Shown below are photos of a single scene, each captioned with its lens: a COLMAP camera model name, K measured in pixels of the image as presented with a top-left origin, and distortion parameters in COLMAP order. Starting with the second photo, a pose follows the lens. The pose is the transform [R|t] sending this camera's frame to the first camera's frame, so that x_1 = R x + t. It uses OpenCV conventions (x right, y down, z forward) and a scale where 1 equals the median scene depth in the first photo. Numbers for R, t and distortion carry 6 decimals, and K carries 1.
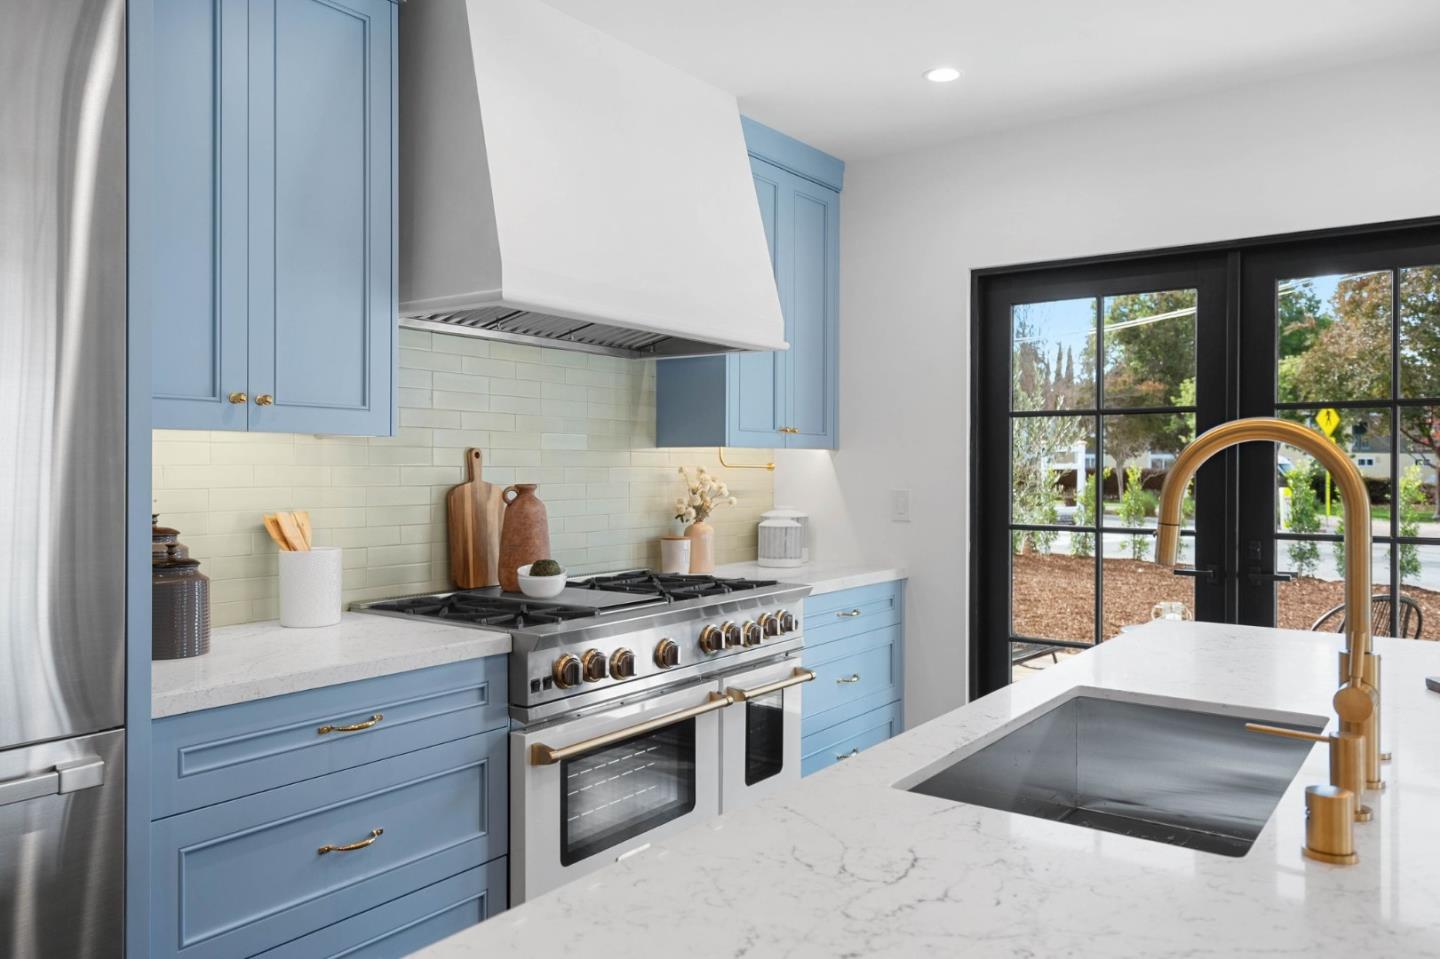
lens RADIAL K [[1038.5, 0, 720.0], [0, 1038.5, 479.5], [0, 0, 1]] dist [-0.007648, -0.003443]
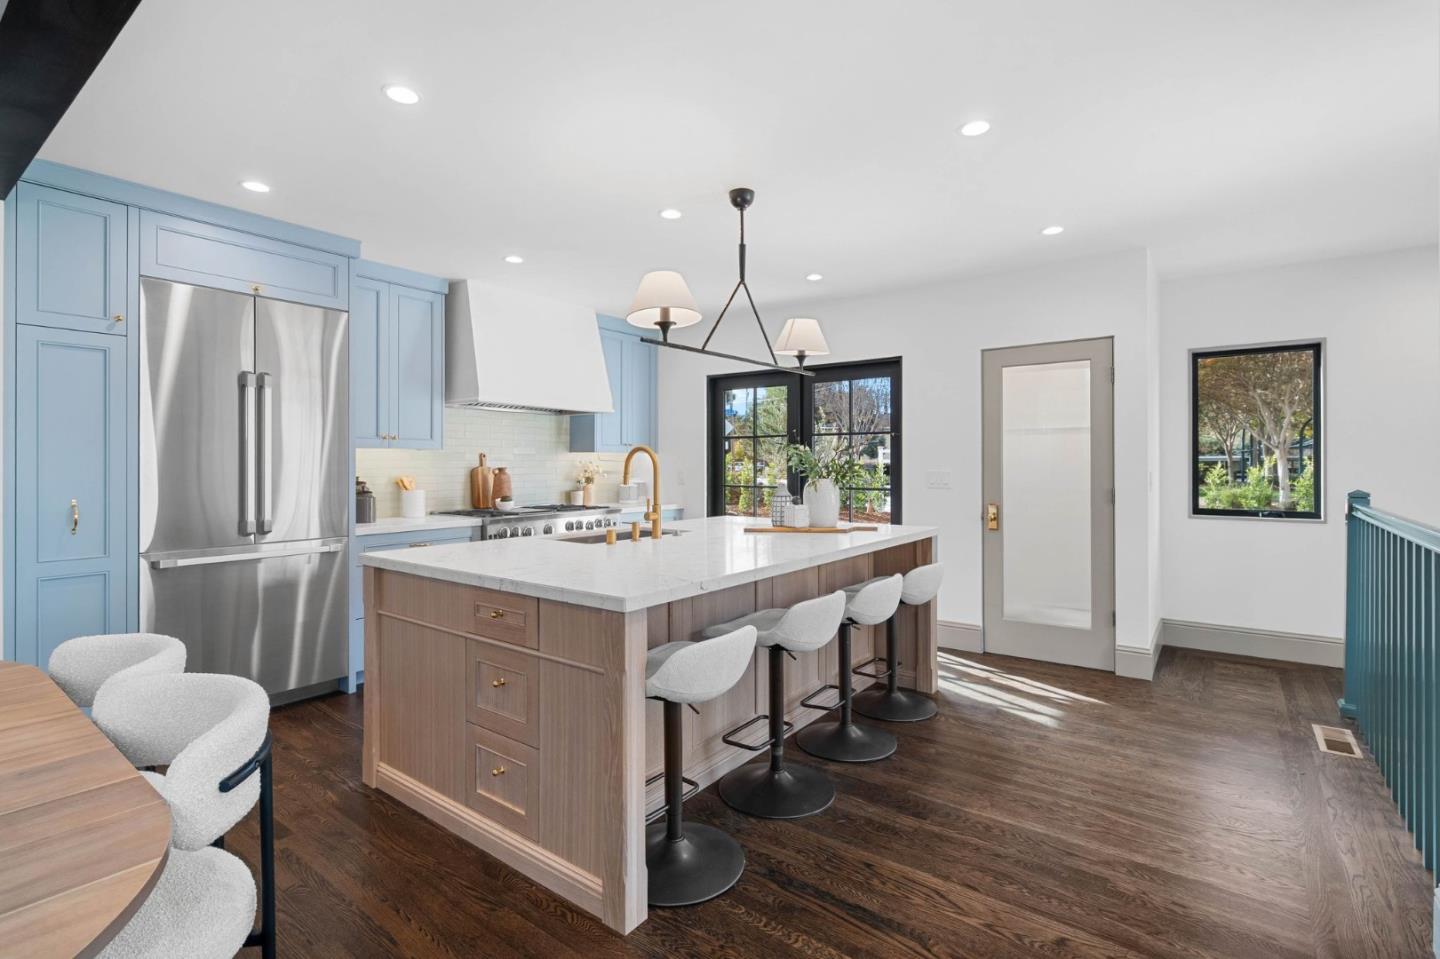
lens RADIAL K [[688.5, 0, 721.5], [0, 688.5, 461.9], [0, 0, 1]] dist [-0.000073, 0.000799]
pose [[0.999744, -0.001846, -0.022535, 0.391408], [0.001539, 0.999906, -0.013636, 0.015201], [0.022558, 0.013598, 0.999653, -0.686008]]
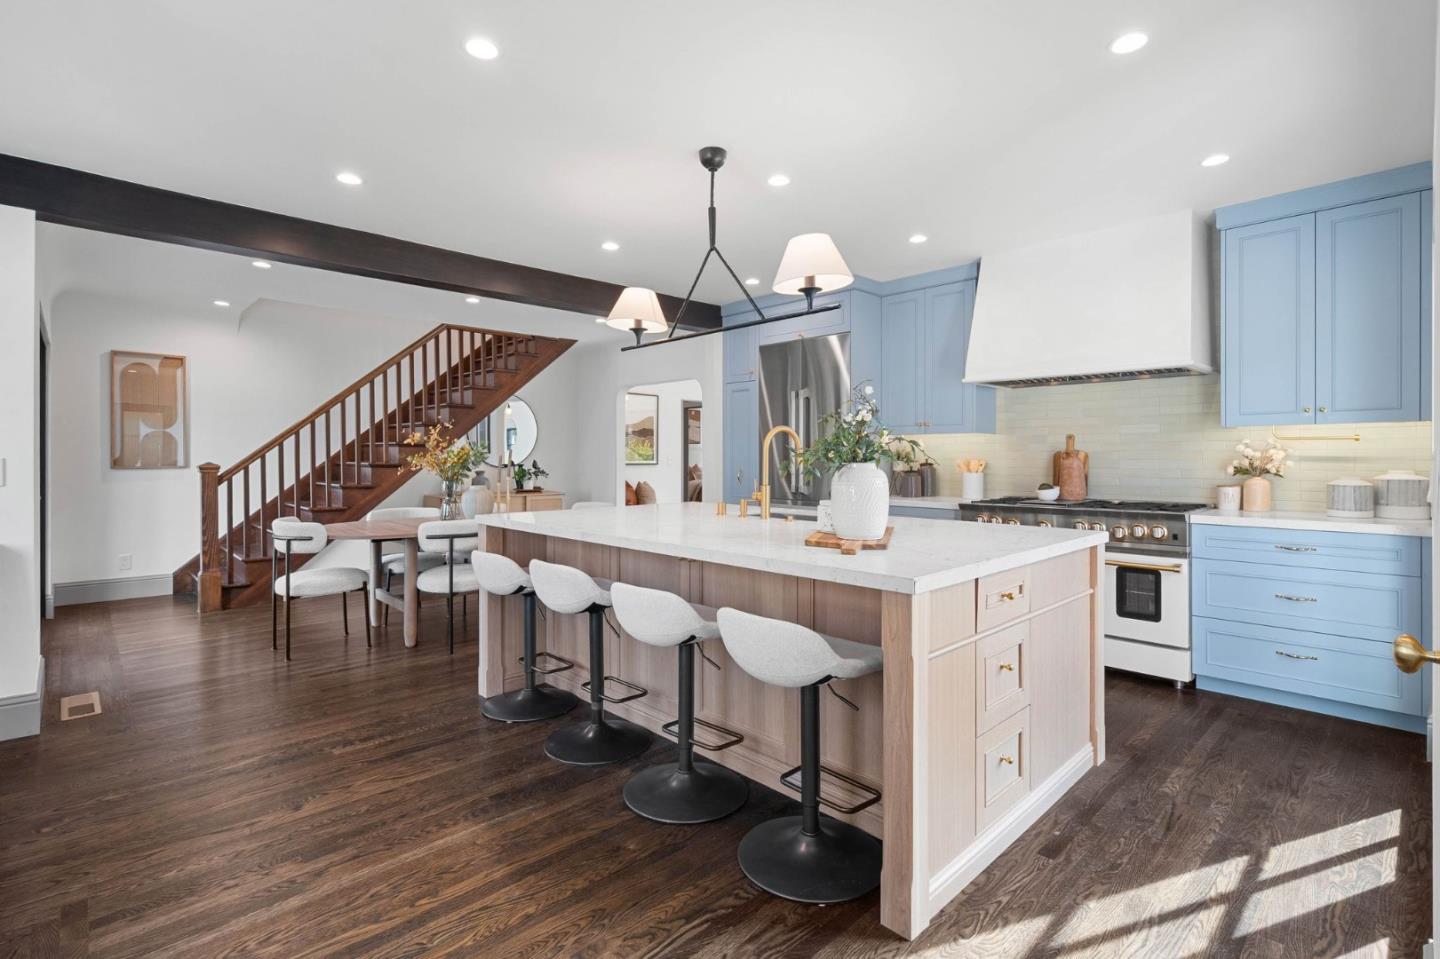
lens RADIAL K [[662.2, 0, 693.0], [0, 662.2, 456.7], [0, 0, 1]] dist [-0.001555, -0.000248]
pose [[-0.205005, -0.001093, -0.978760, 1.314171], [-0.009190, 0.999957, 0.000808, 0.023164], [0.978718, 0.009161, -0.205006, 0.513043]]
